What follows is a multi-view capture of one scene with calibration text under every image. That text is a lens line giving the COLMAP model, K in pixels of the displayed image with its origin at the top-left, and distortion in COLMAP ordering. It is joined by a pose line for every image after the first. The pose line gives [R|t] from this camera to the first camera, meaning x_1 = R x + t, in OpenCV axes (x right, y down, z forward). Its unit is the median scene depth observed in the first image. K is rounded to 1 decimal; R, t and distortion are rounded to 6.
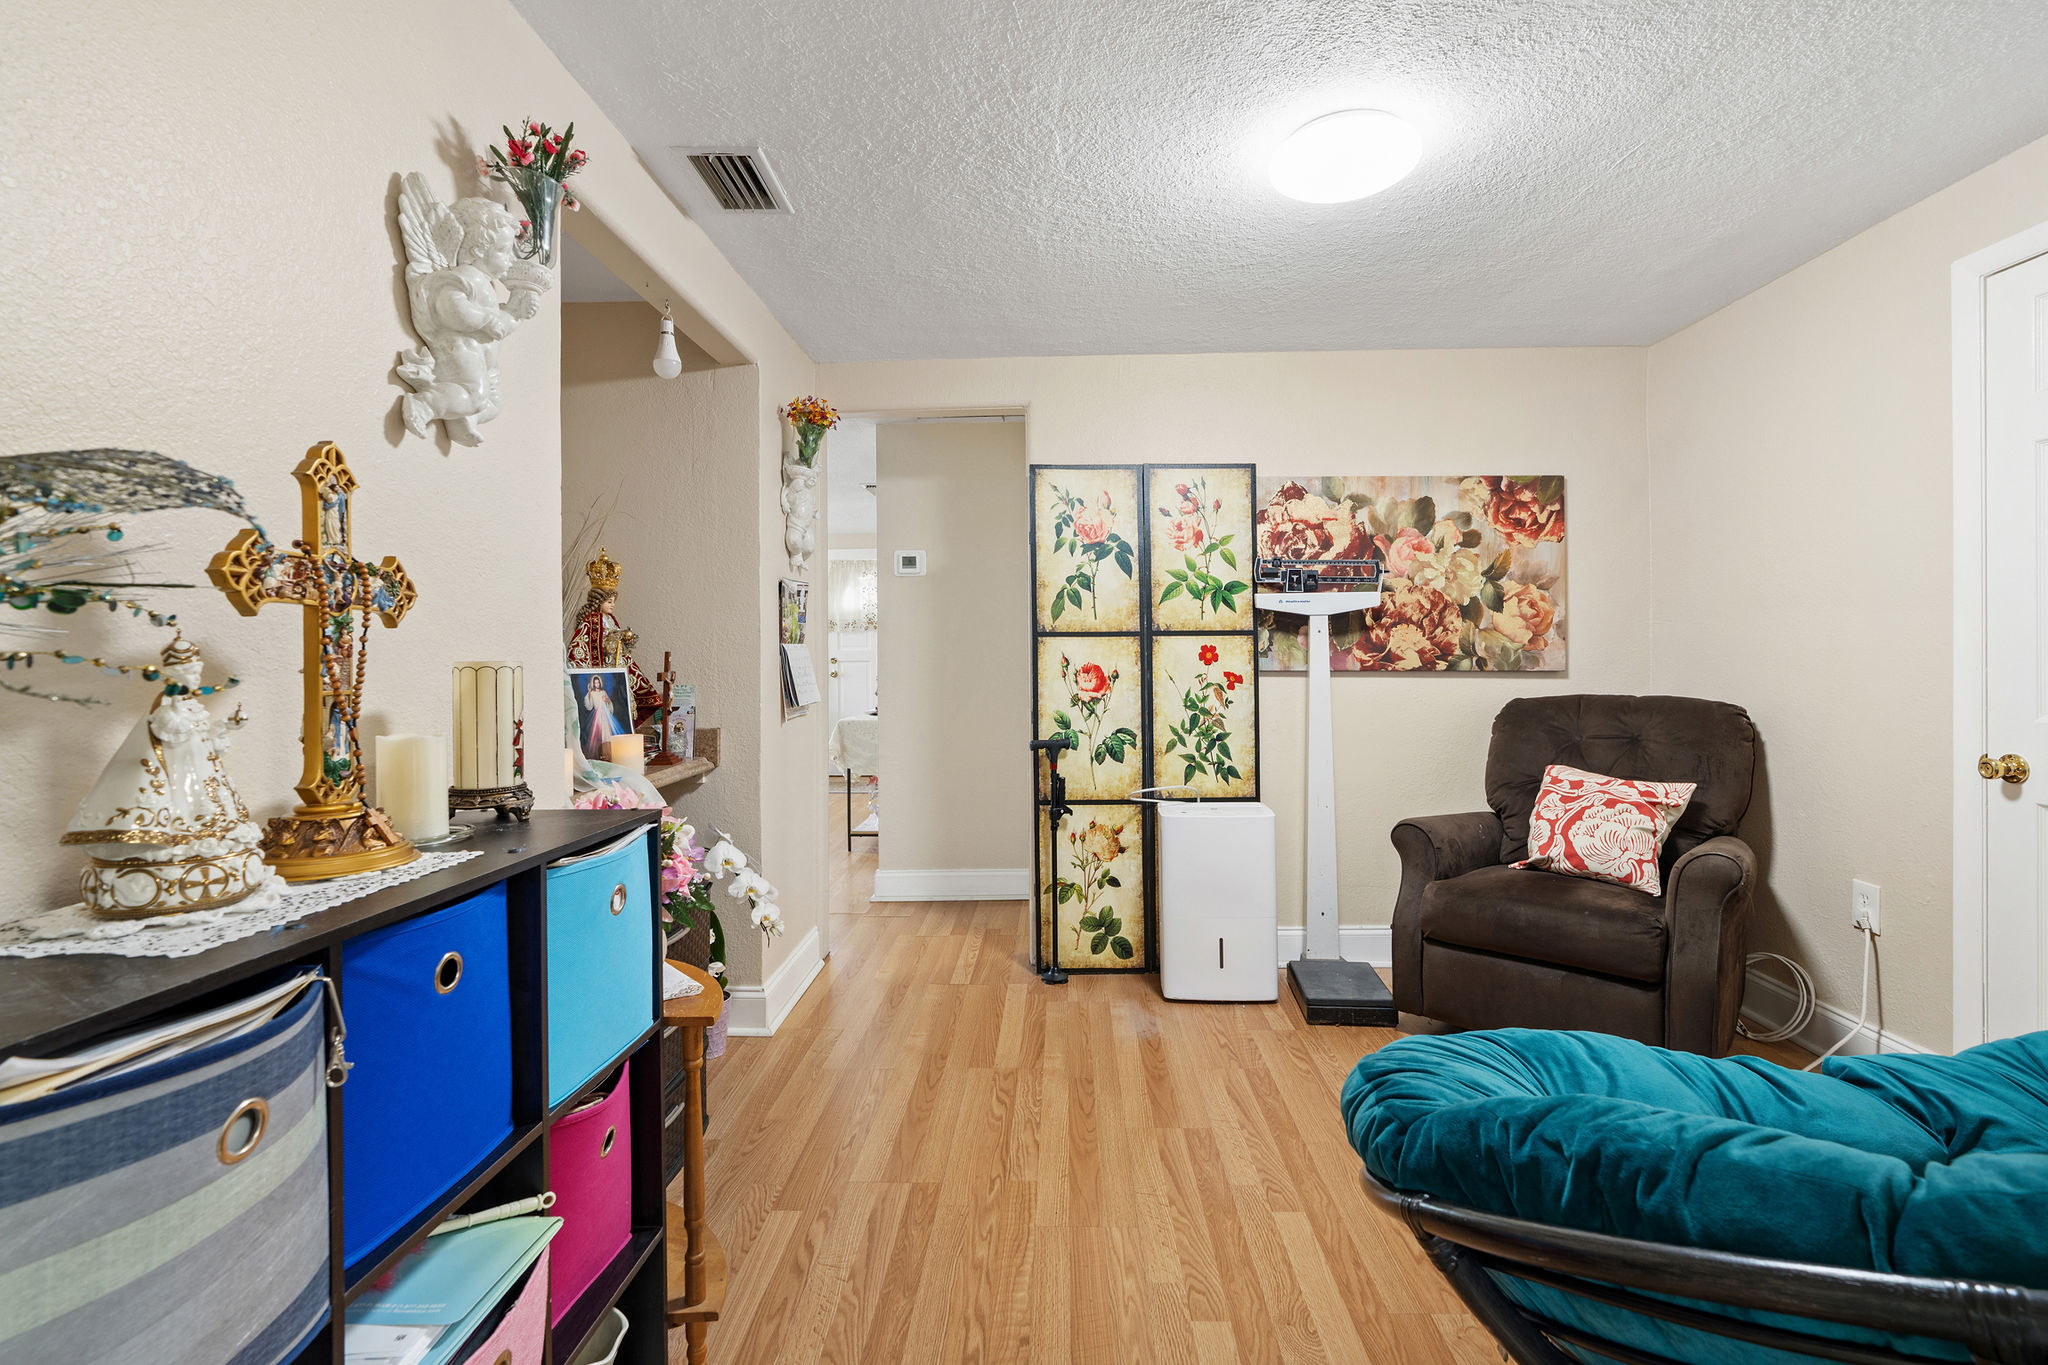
lens RADIAL K [[938.8, 0, 1023.6], [0, 938.8, 672.0], [0, 0, 1]] dist [-0.011751, 0.002302]
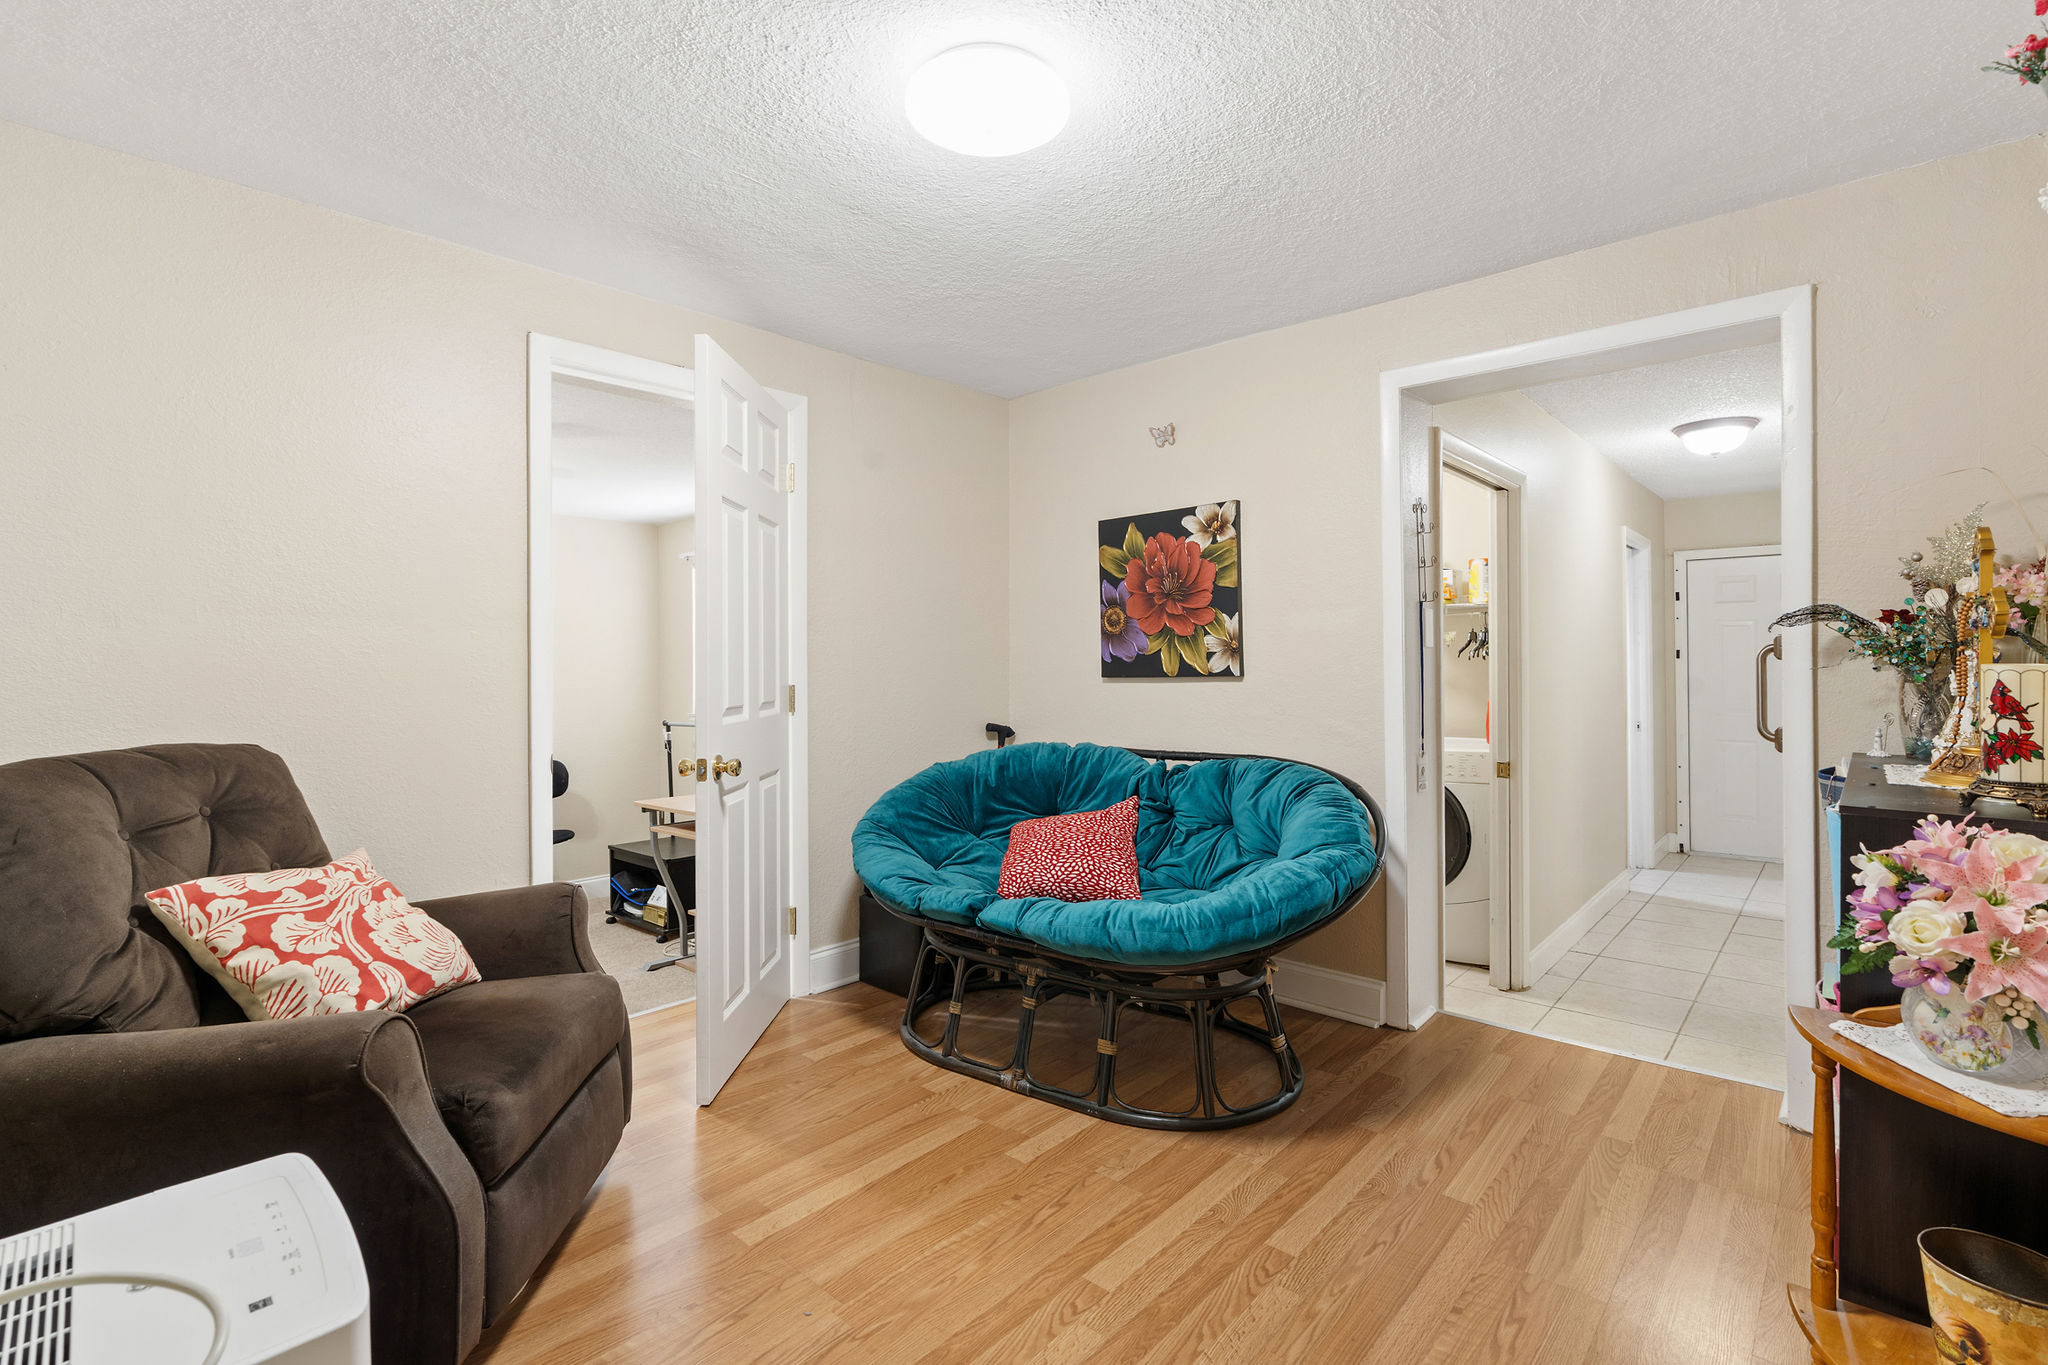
lens RADIAL K [[938.8, 0, 1019.4], [0, 938.8, 685.1], [0, 0, 1]] dist [-0.011751, 0.002302]
pose [[-0.771538, 0.018852, 0.635904, -0.207235], [0.021074, 0.999770, -0.004070, -0.002149], [-0.635835, 0.010261, -0.771757, 1.452735]]
